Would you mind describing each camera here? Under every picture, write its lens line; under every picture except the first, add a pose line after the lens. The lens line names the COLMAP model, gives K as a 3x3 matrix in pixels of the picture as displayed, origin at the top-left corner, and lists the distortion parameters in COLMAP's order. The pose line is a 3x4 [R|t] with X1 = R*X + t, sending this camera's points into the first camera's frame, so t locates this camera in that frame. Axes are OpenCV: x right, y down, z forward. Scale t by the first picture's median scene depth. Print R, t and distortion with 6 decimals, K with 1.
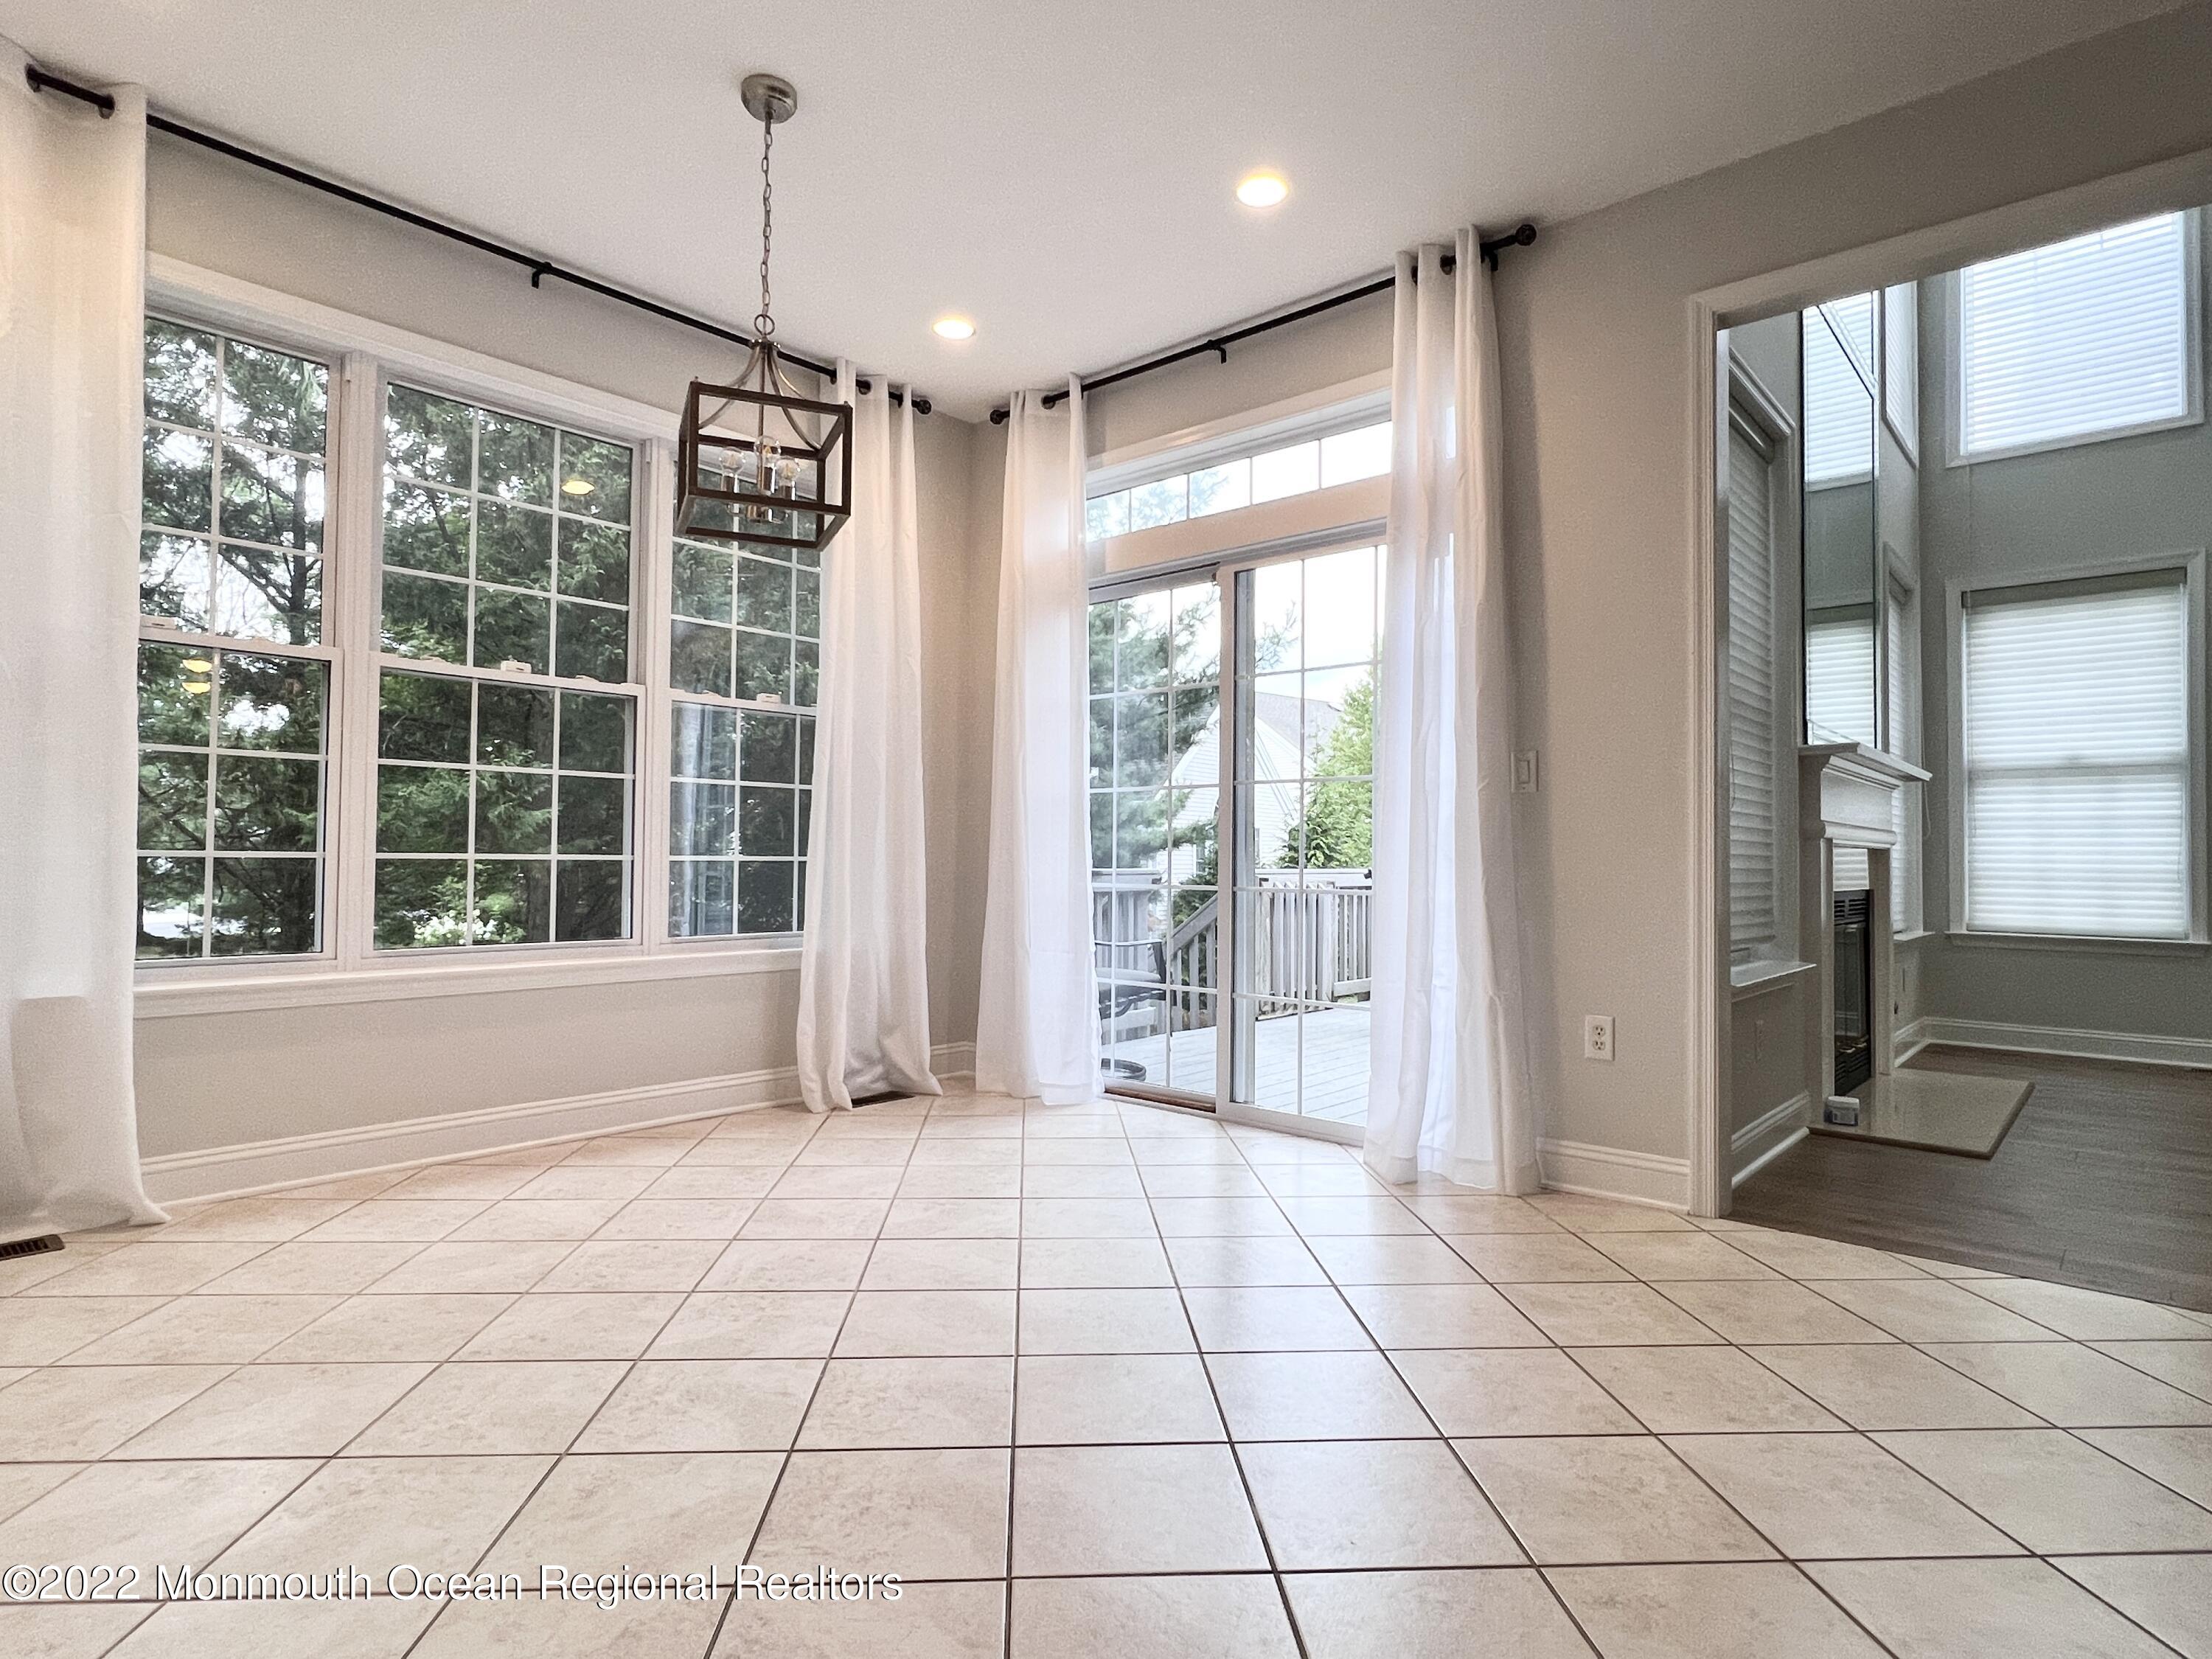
lens RADIAL K [[1197.1, 0, 1106.0], [0, 1197.1, 829.5], [0, 0, 1]] dist [0.000595, 0.000046]
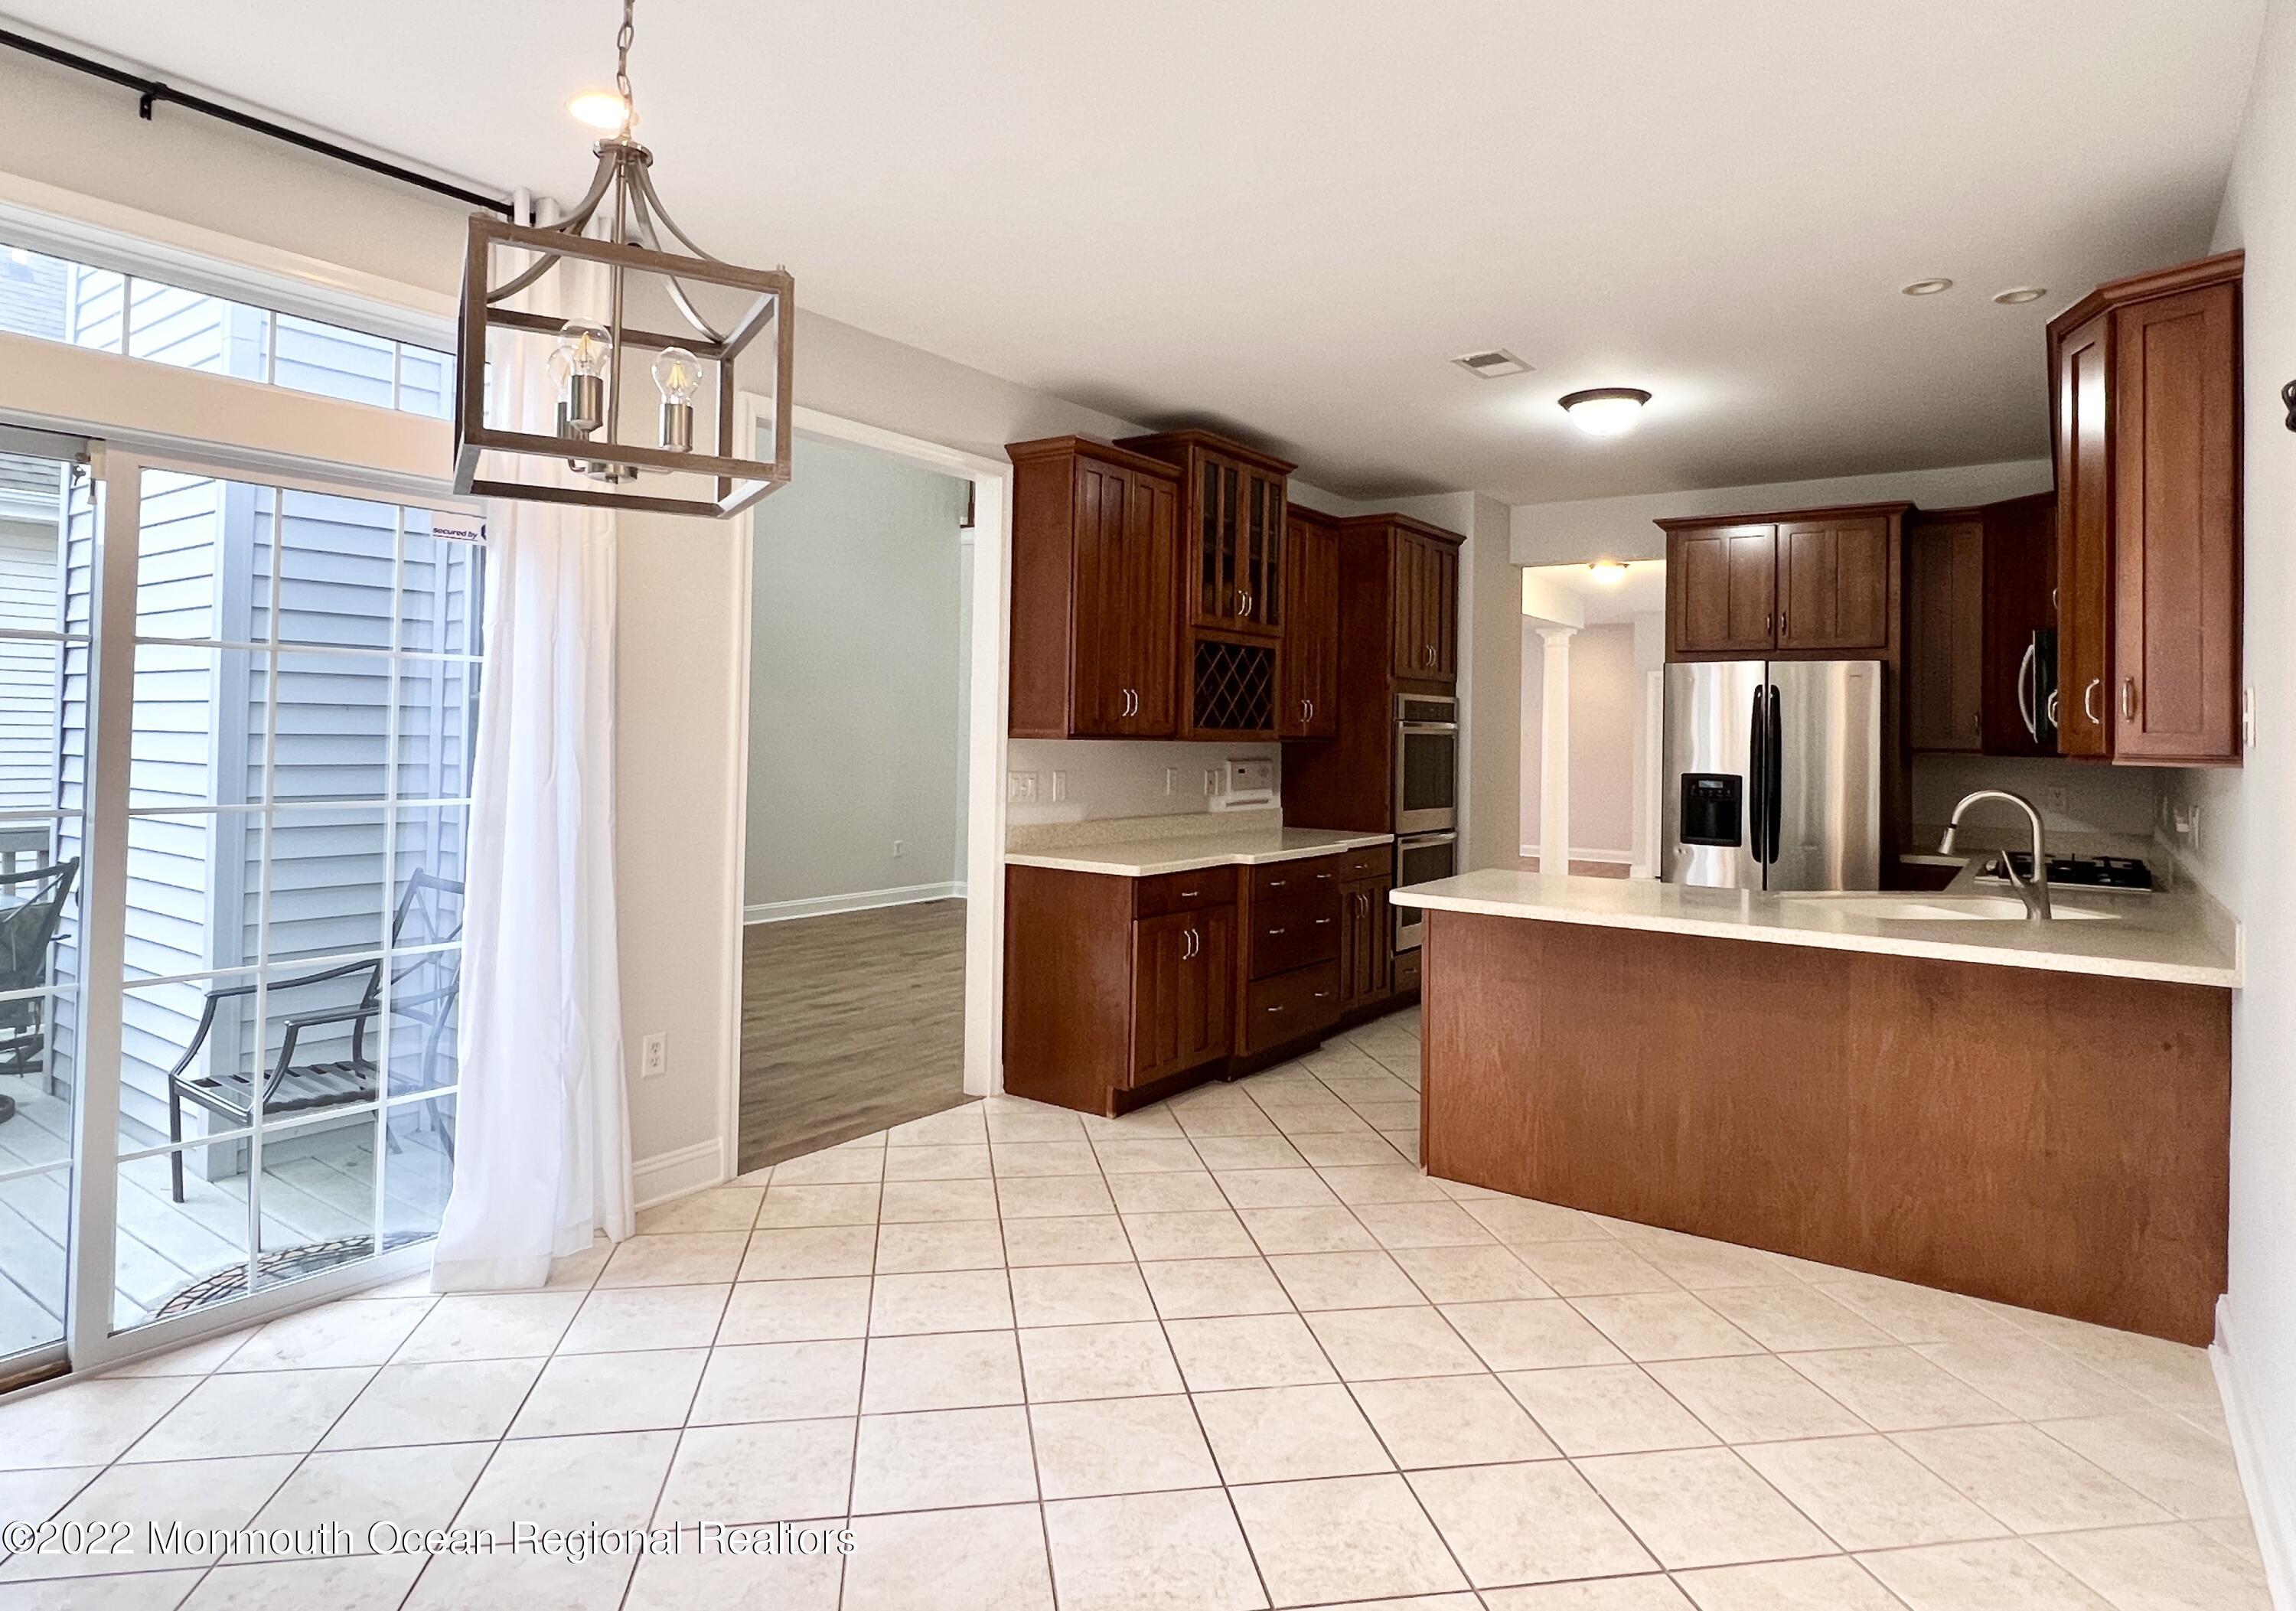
lens RADIAL K [[1284.0, 0, 1134.9], [0, 1284.0, 702.9], [0, 0, 1]] dist [0.002789, -0.000001]
pose [[-0.097386, 0.011278, 0.995183, -0.771200], [-0.050239, 0.998605, -0.016233, -0.141255], [-0.993978, -0.051578, -0.096684, 0.706472]]
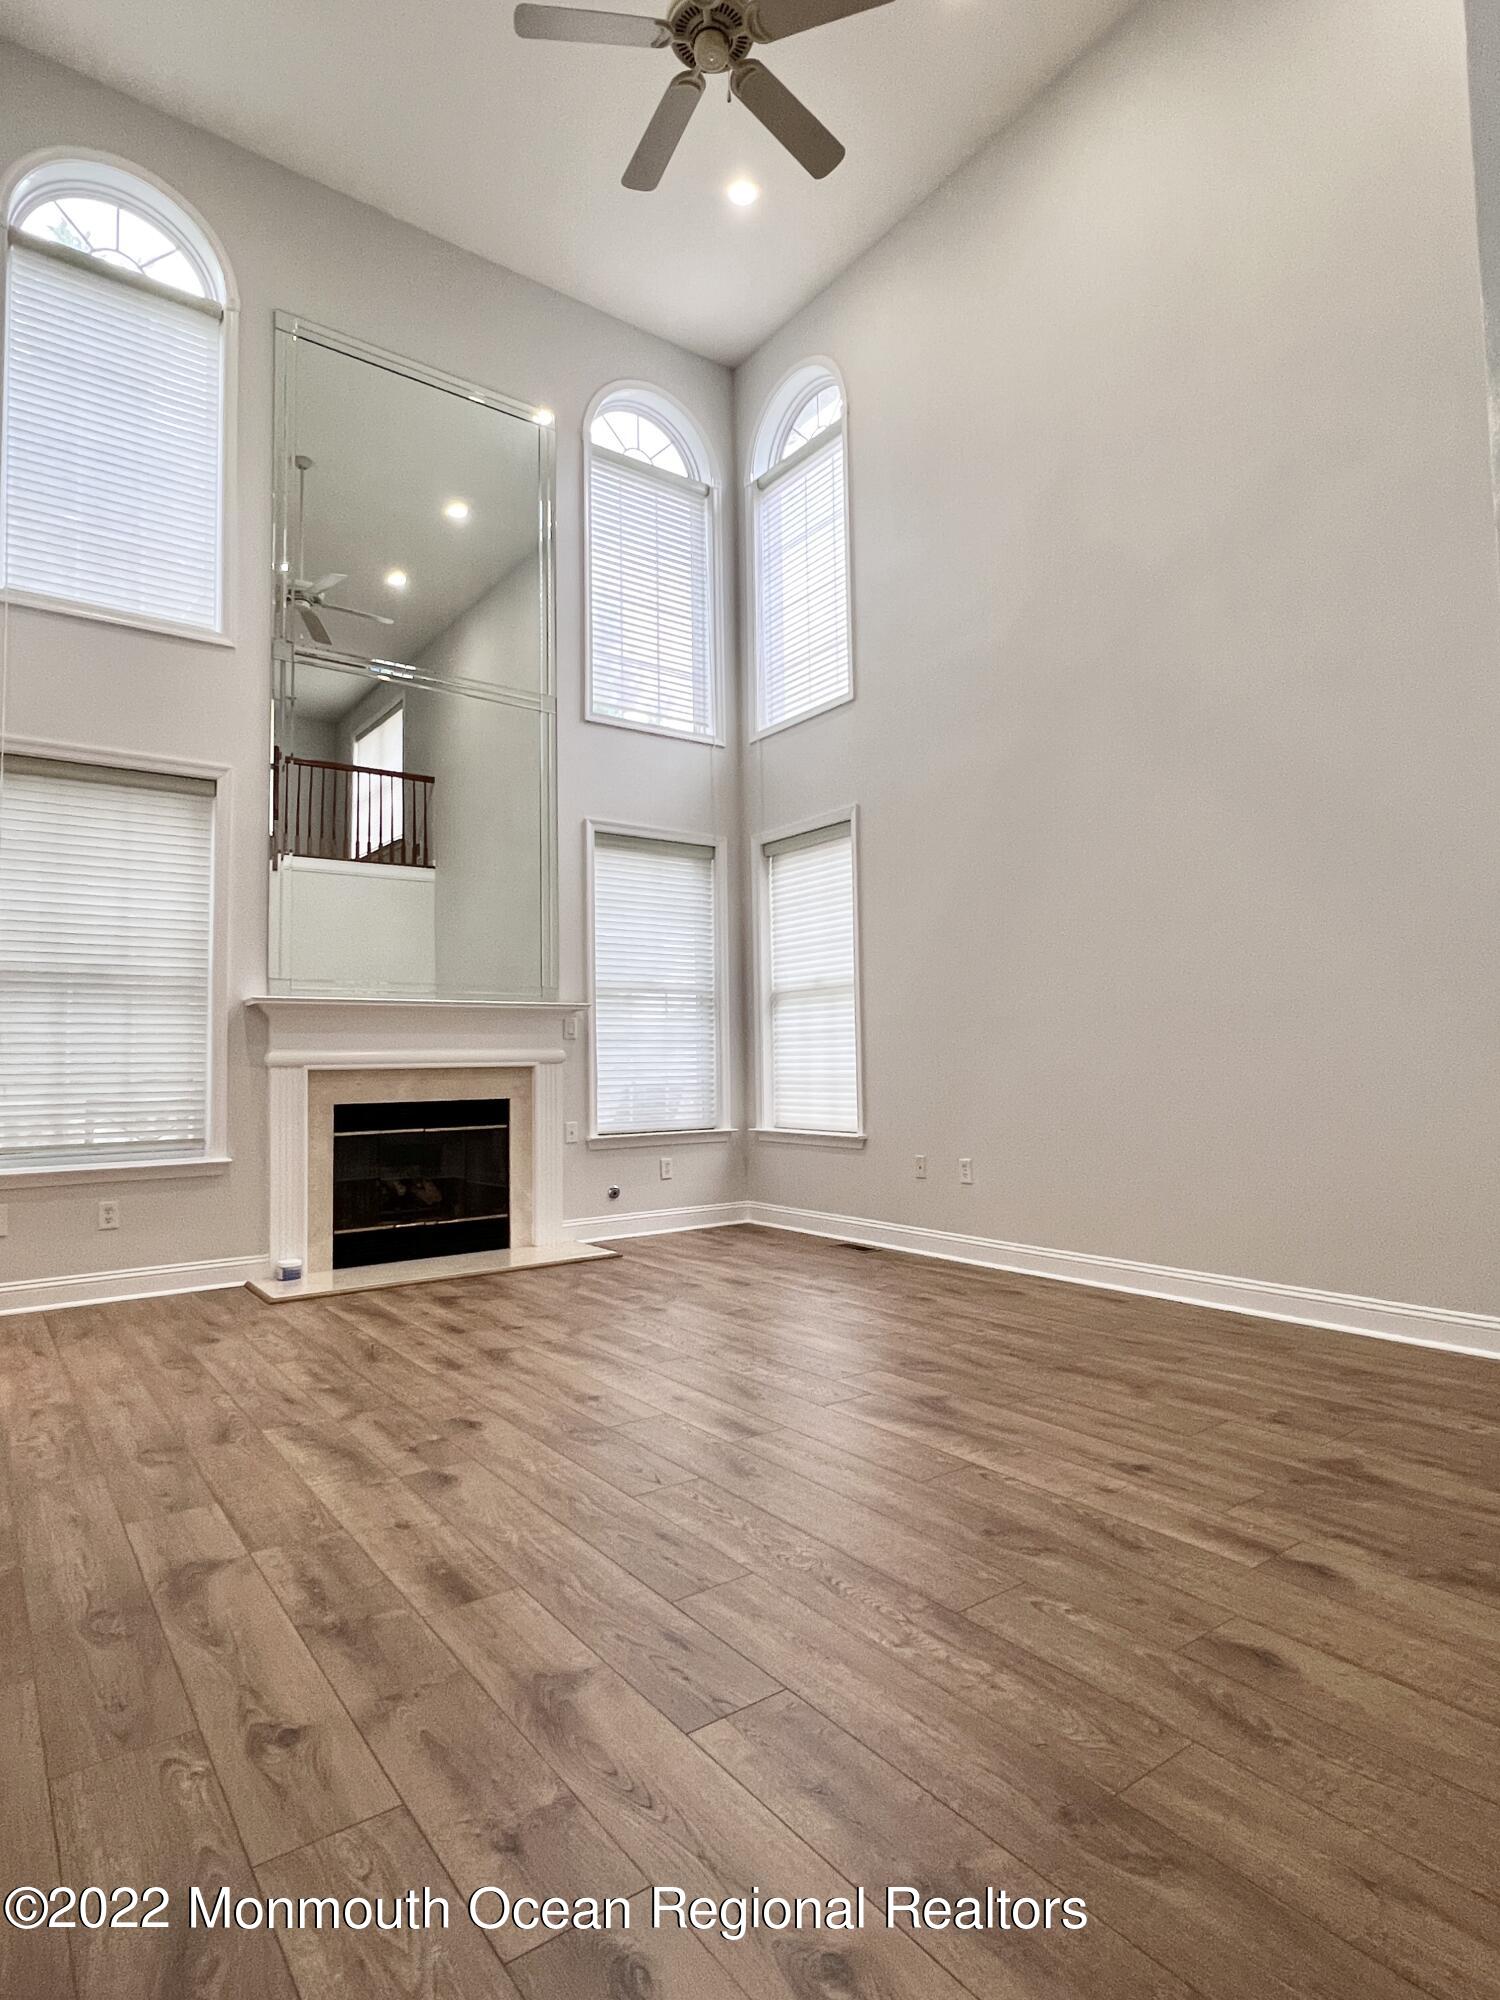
lens RADIAL K [[1082.4, 0, 750.0], [0, 1082.4, 1000.0], [0, 0, 1]] dist [0.000595, 0.000046]
pose [[0.976857, -0.045593, -0.208978, 1.799345], [0.038780, 0.998578, -0.036585, -0.006766], [0.210349, 0.027634, 0.977236, -0.124132]]
